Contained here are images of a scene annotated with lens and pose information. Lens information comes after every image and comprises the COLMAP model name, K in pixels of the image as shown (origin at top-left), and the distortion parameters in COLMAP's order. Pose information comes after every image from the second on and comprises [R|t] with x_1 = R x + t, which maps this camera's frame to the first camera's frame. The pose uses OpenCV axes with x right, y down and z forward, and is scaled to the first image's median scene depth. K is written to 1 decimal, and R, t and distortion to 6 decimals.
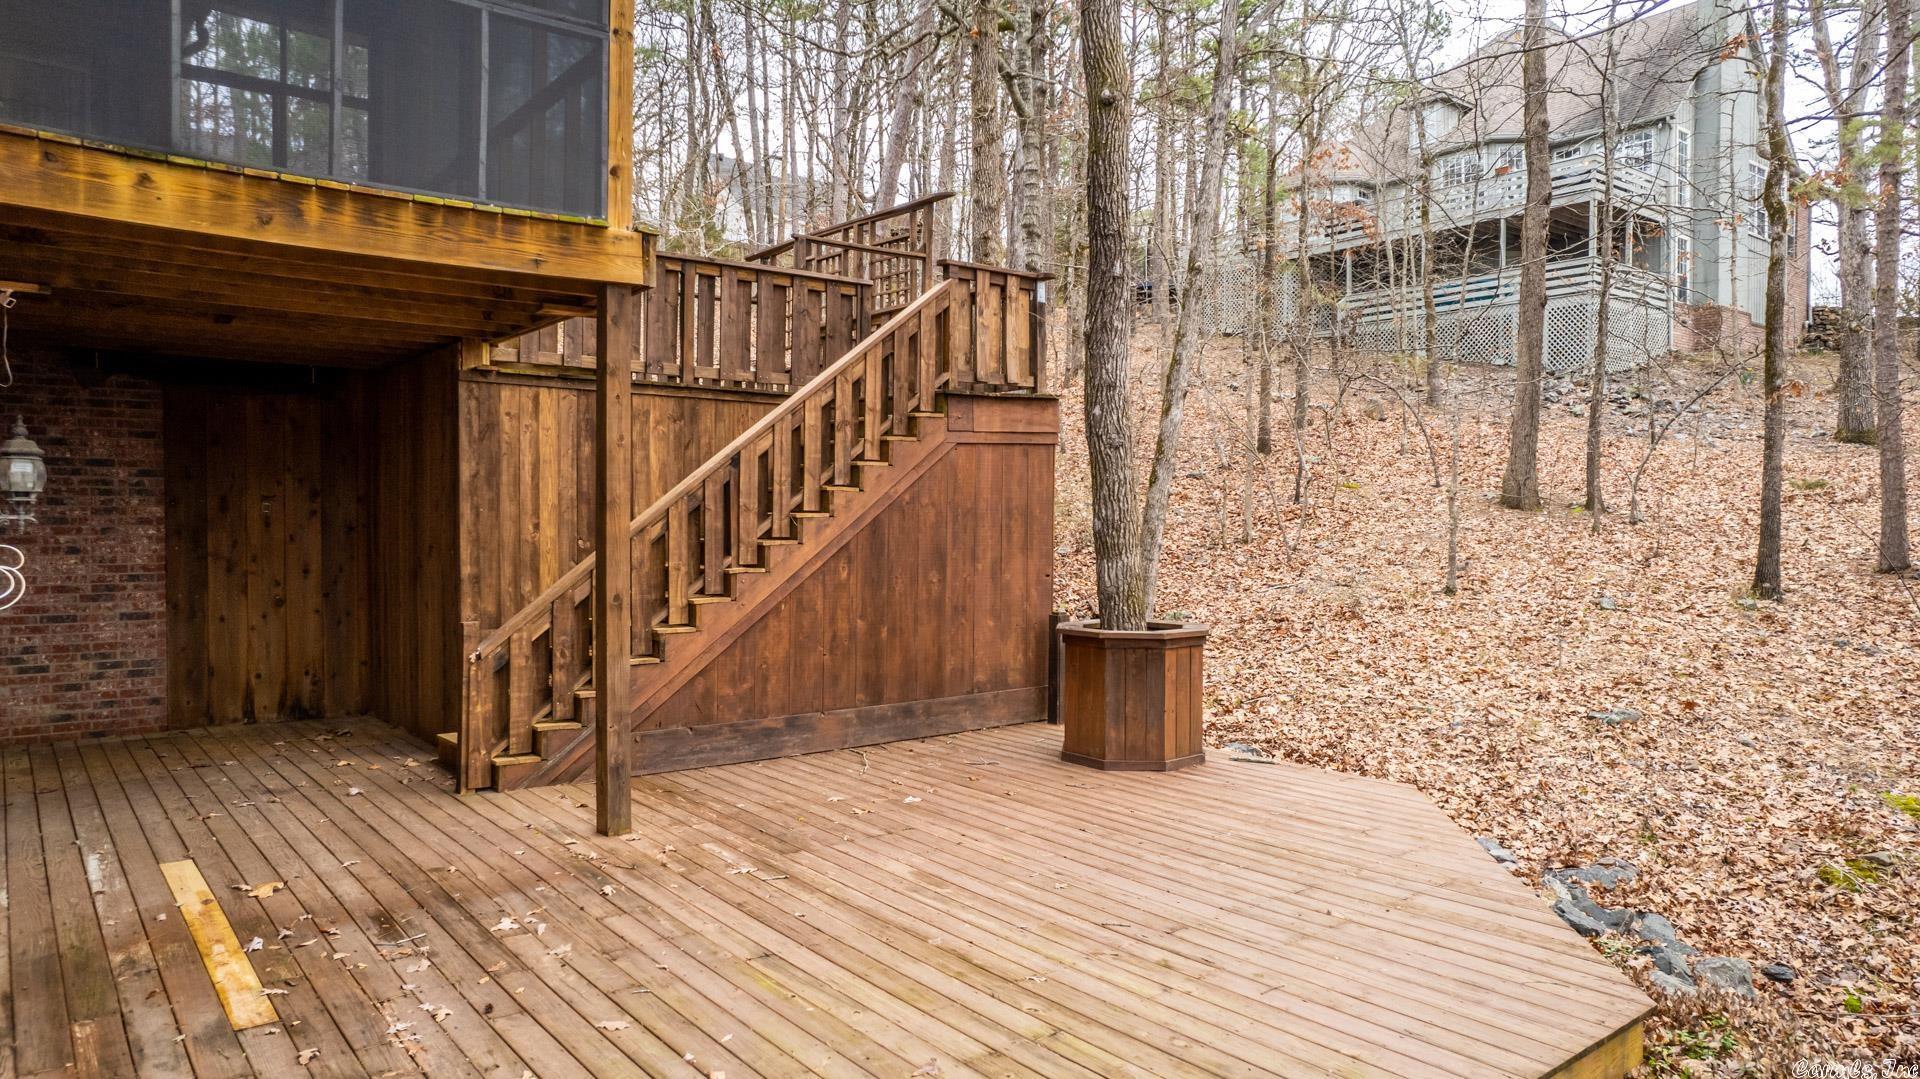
lens RADIAL K [[1231.4, 0, 976.2], [0, 1231.4, 543.2], [0, 0, 1]] dist [-0.053474, 0.037332]
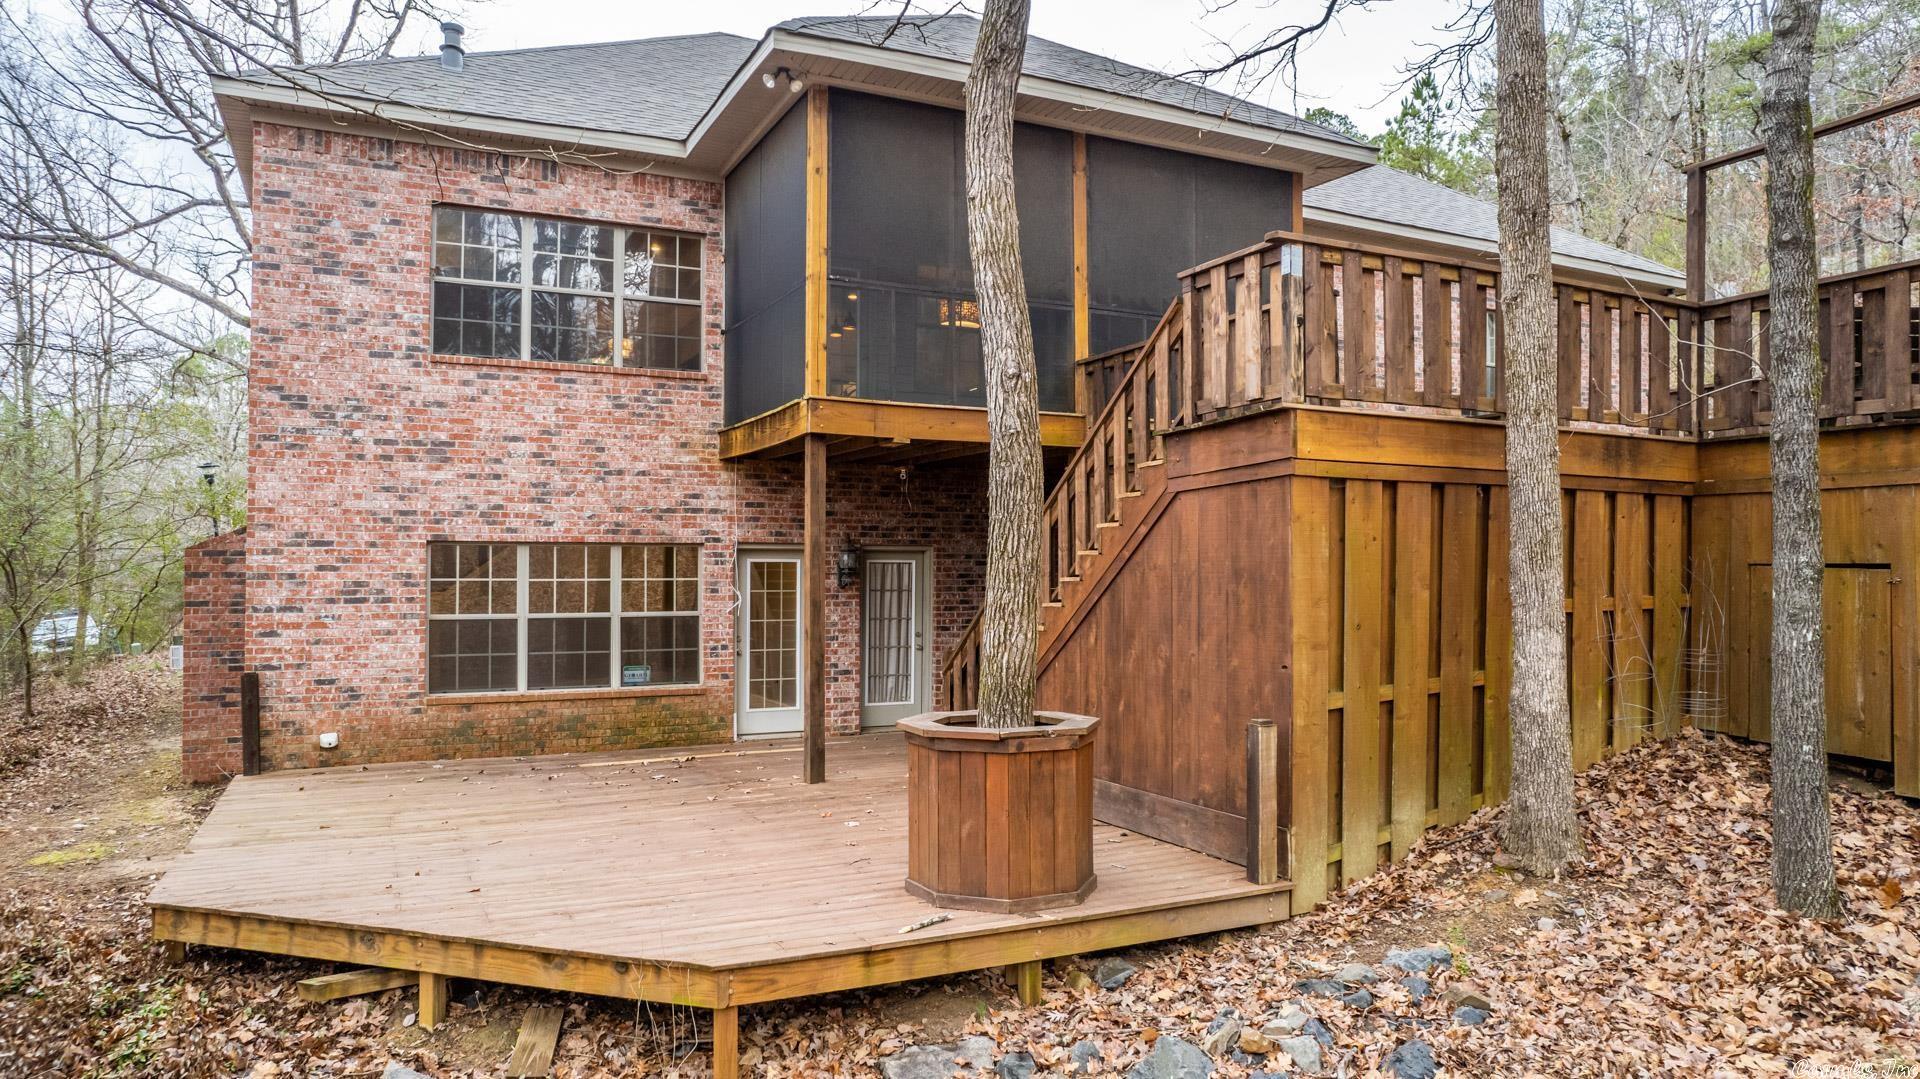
lens RADIAL K [[1231.4, 0, 976.2], [0, 1231.4, 543.2], [0, 0, 1]] dist [-0.053474, 0.037332]
pose [[-0.217800, -0.027252, -0.975613, 0.805506], [-0.022359, 0.999487, -0.022927, -0.024674], [0.975737, 0.016820, -0.218298, 1.035140]]
